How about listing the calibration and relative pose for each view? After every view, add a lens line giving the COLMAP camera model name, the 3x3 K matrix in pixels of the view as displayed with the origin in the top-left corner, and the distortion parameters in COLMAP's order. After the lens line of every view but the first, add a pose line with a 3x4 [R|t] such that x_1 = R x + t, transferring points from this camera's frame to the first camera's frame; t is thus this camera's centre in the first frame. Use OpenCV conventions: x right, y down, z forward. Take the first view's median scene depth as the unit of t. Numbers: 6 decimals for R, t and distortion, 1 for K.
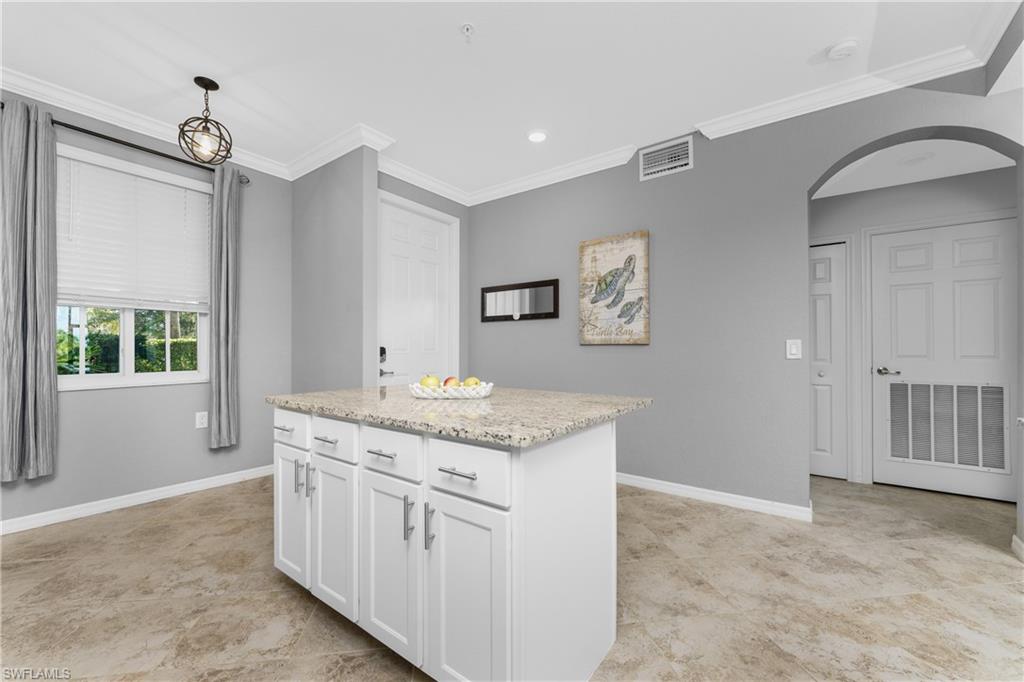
lens RADIAL K [[405.0, 0, 518.3], [0, 405.0, 349.2], [0, 0, 1]] dist [0.000872, -0.000210]
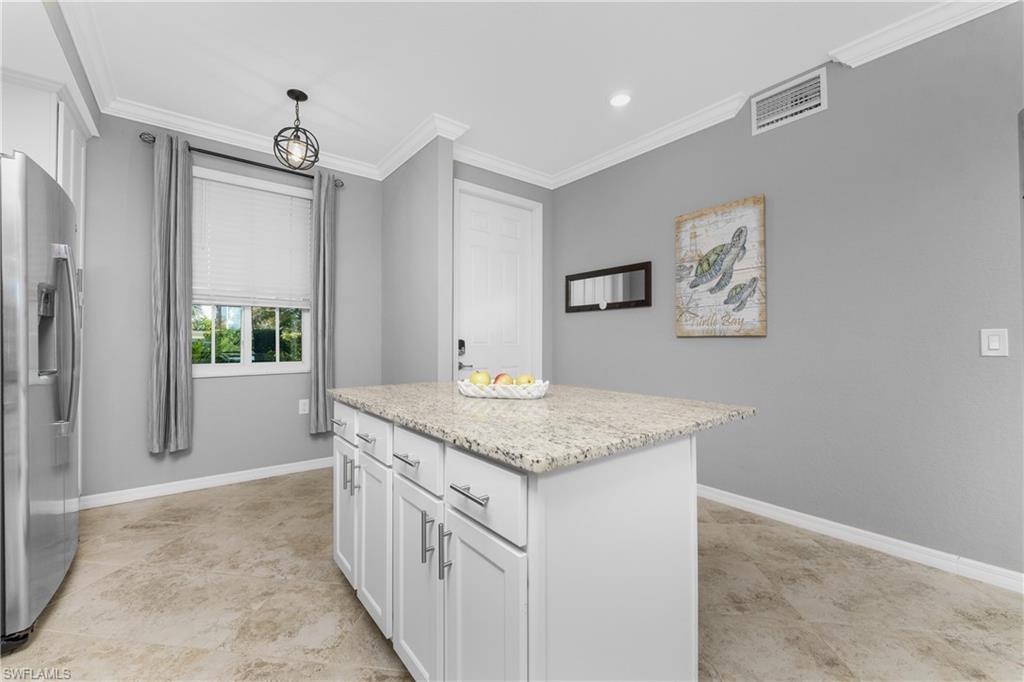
lens RADIAL K [[412.0, 0, 512.5], [0, 412.0, 338.9], [0, 0, 1]] dist [-0.000872, -0.000088]
pose [[0.964111, -0.001838, -0.265494, 0.068866], [-0.000090, 0.999974, -0.007250, -0.000247], [0.265500, 0.007013, 0.964085, 0.098424]]
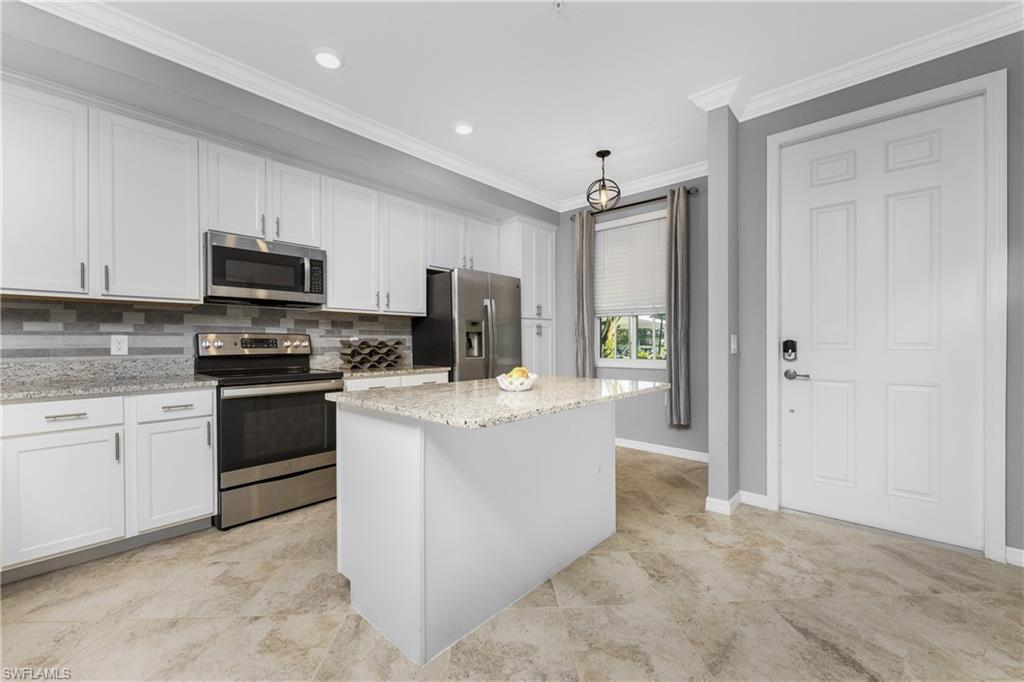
lens RADIAL K [[412.0, 0, 512.5], [0, 412.0, 338.9], [0, 0, 1]] dist [-0.000872, -0.000088]
pose [[-0.091263, -0.001667, -0.995825, 0.657184], [0.008967, 0.999957, -0.002496, -0.014541], [0.995786, -0.009158, -0.091245, 0.790574]]
